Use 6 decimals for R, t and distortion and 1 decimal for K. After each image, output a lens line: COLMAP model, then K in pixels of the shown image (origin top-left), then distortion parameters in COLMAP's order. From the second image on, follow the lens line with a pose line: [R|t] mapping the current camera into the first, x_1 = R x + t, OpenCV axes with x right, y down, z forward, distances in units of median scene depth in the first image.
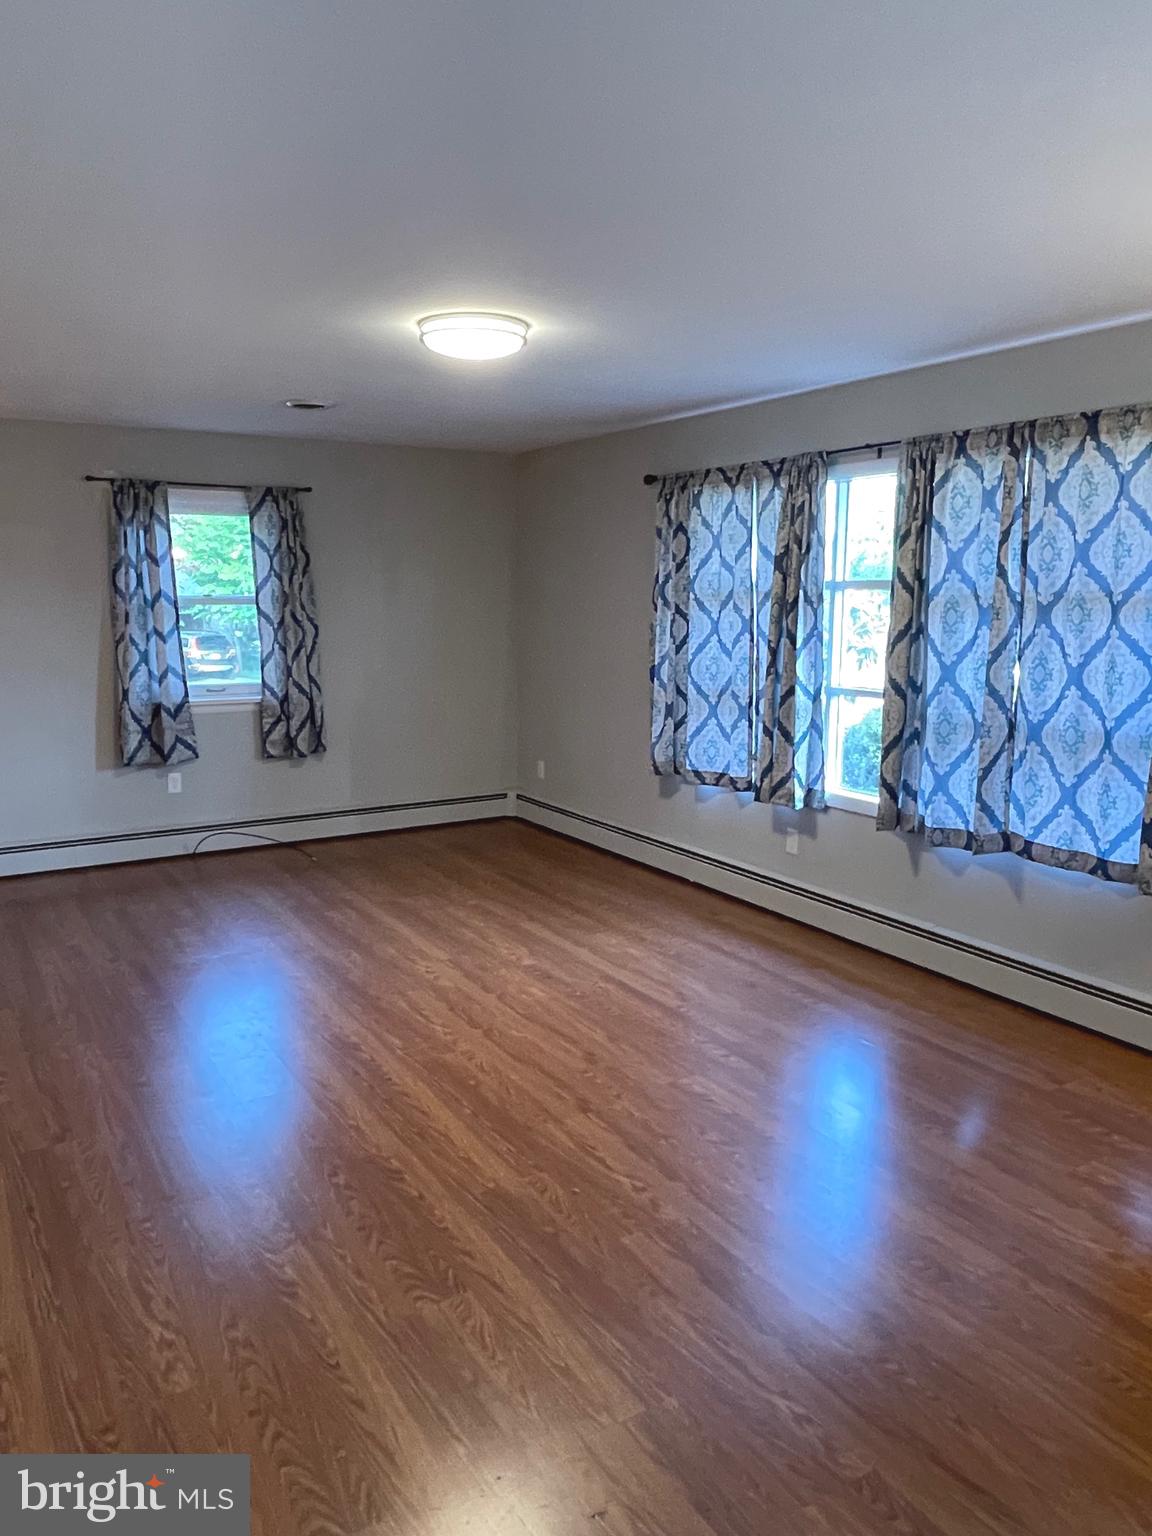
lens RADIAL K [[1097.7, 0, 587.5], [0, 1097.7, 769.8], [0, 0, 1]] dist [0.019219, -0.020415]
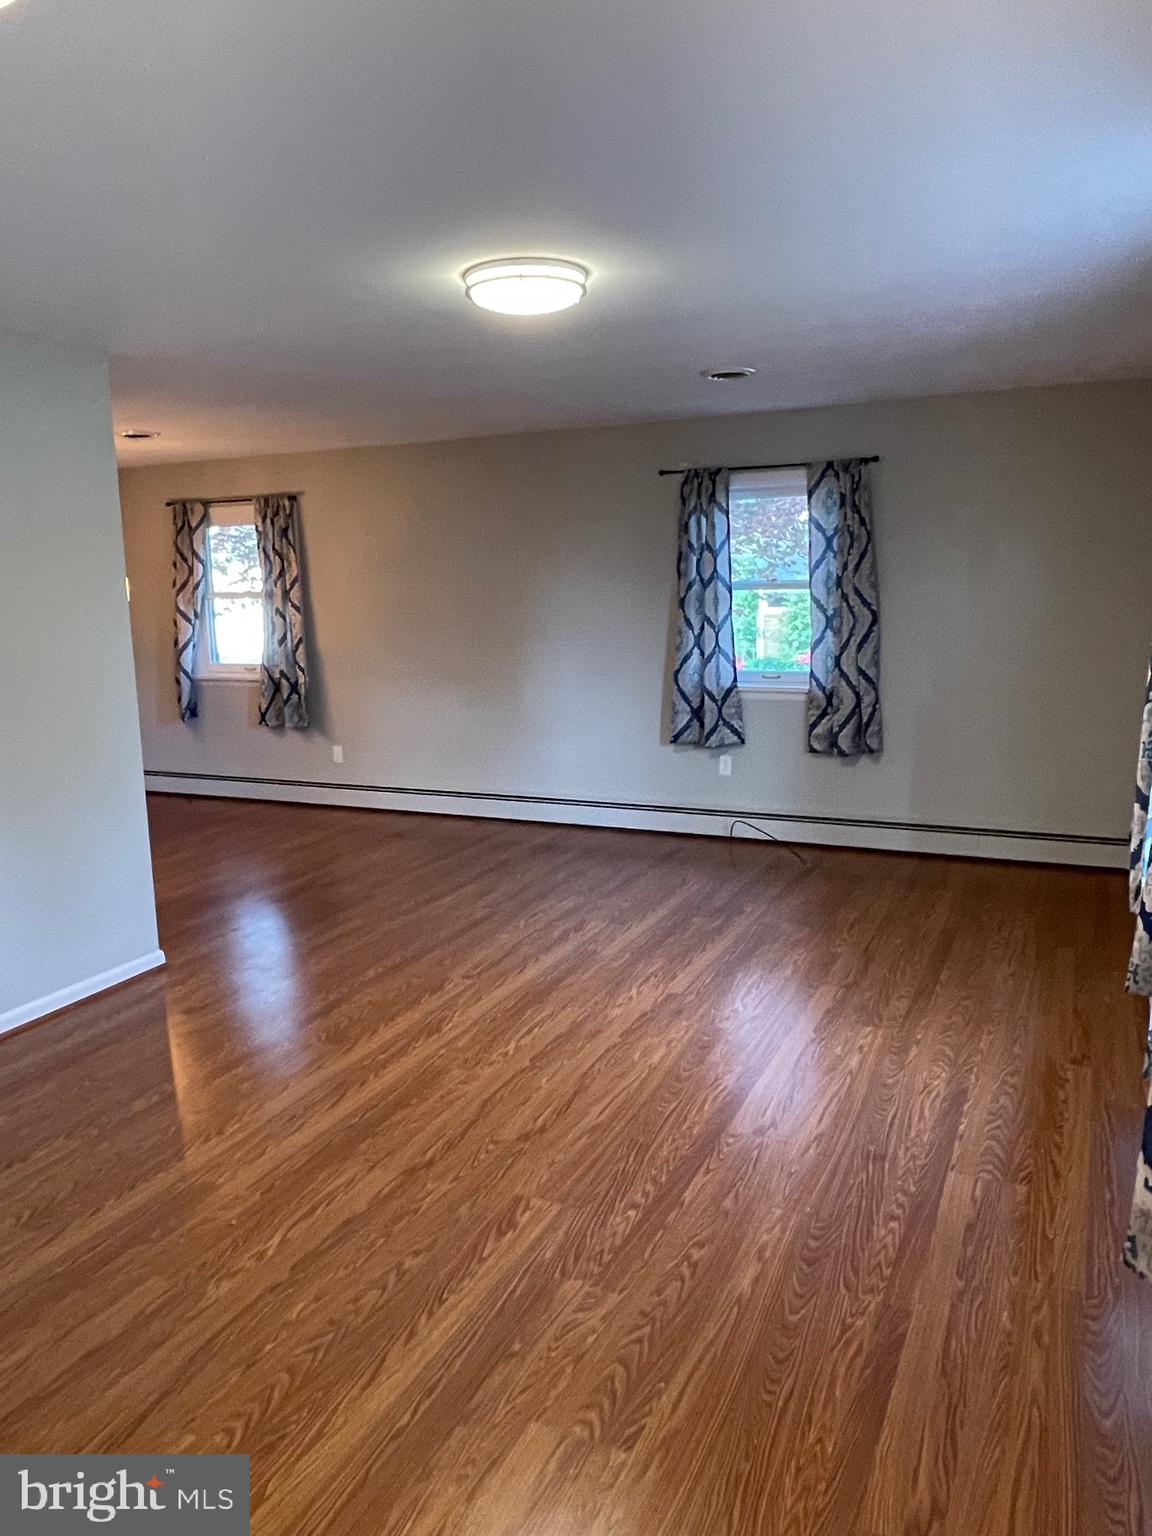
lens RADIAL K [[1097.7, 0, 576.3], [0, 1097.7, 764.0], [0, 0, 1]] dist [0.019219, -0.020415]
pose [[0.549943, 0.122250, -0.826207, 0.390342], [-0.119371, 0.990579, 0.067115, -0.041738], [0.826628, 0.061715, 0.559355, 0.323935]]
